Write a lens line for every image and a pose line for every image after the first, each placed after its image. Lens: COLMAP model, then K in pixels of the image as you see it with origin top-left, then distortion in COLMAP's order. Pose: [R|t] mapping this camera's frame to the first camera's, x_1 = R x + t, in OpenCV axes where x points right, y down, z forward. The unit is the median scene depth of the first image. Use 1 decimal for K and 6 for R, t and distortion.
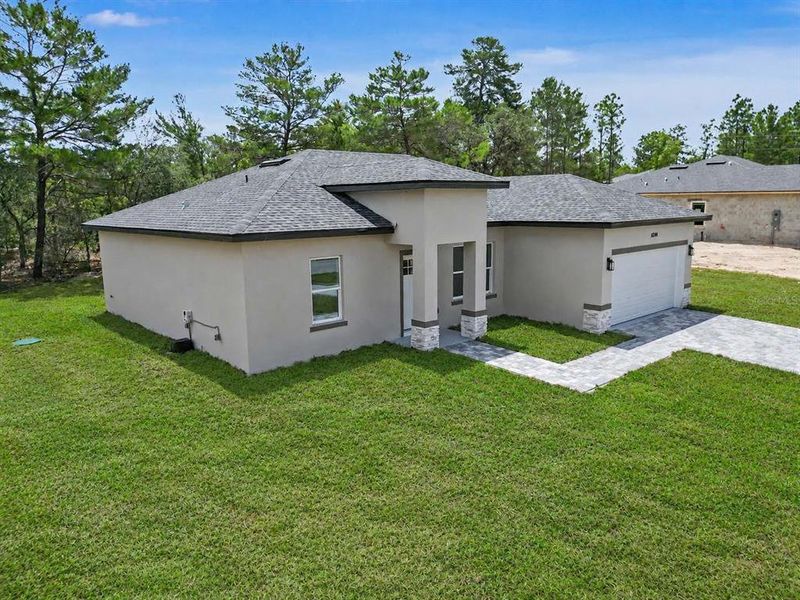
lens RADIAL K [[593.0, 0, 400.0], [0, 593.0, 300.0], [0, 0, 1]] dist [0.066623, -0.094150]
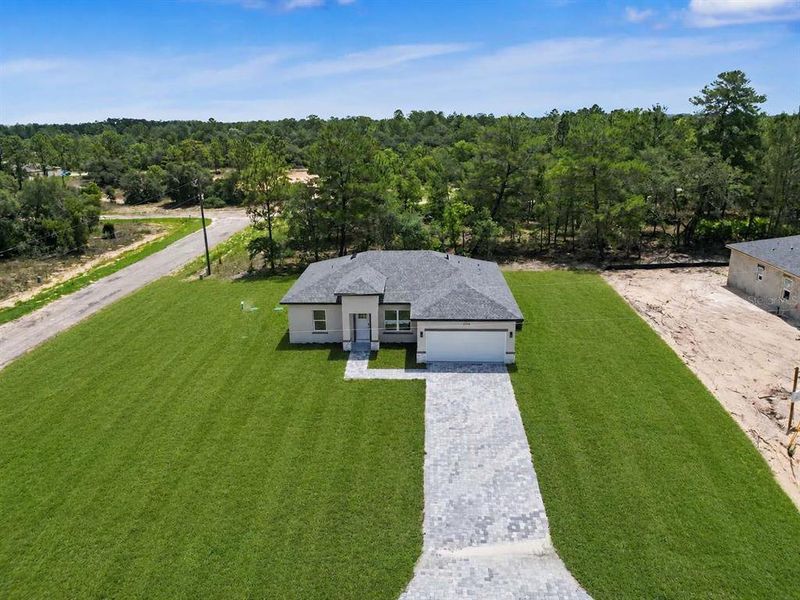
lens RADIAL K [[593.0, 0, 400.0], [0, 593.0, 300.0], [0, 0, 1]] dist [0.066623, -0.094150]
pose [[0.709824, 0.213368, -0.671285, 1.757085], [-0.112715, 0.975143, 0.190763, -0.602354], [0.695302, -0.059745, 0.716230, -0.660591]]
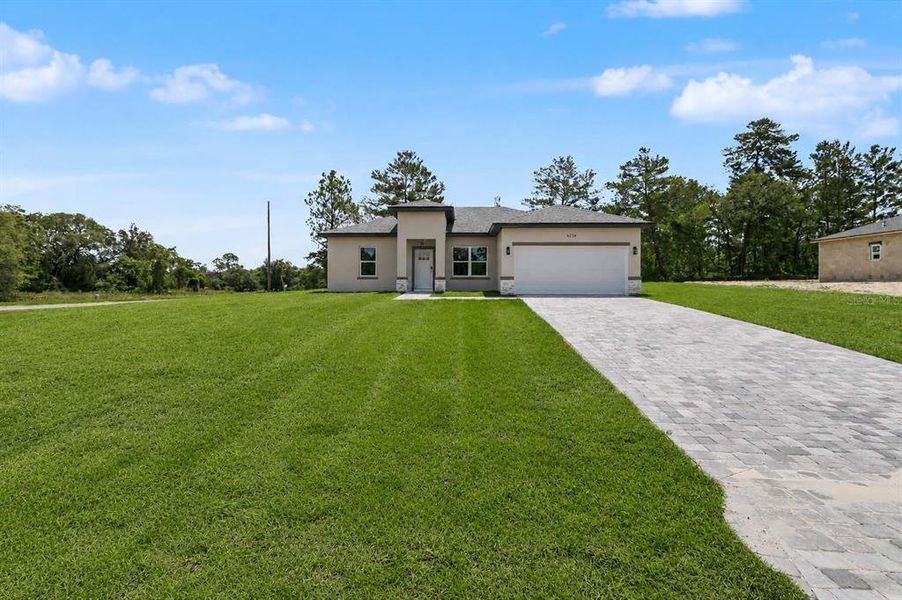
lens RADIAL K [[427.5, 0, 451.0], [0, 427.5, 300.0], [0, 0, 1]] dist [-0.001705, -0.000075]
pose [[0.715117, 0.038821, -0.697926, 1.034511], [-0.124298, 0.989606, -0.072314, 0.171348], [0.687864, 0.138464, 0.712510, 0.090592]]
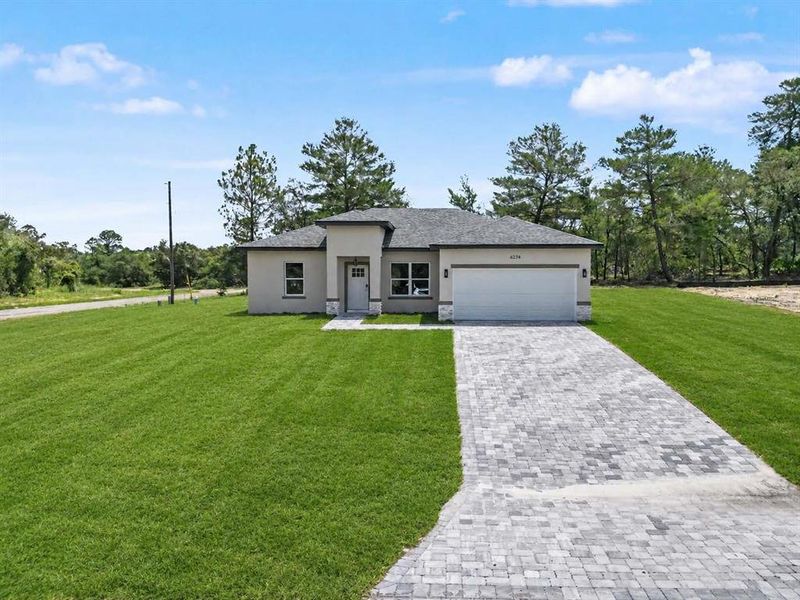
lens RADIAL K [[599.2, 0, 435.4], [0, 599.2, 304.8], [0, 0, 1]] dist [0.055928, -0.101781]
pose [[0.730063, 0.054394, -0.681212, 1.323461], [-0.120748, 0.991411, -0.050243, 0.093640], [0.672628, 0.118936, 0.730360, -0.088467]]
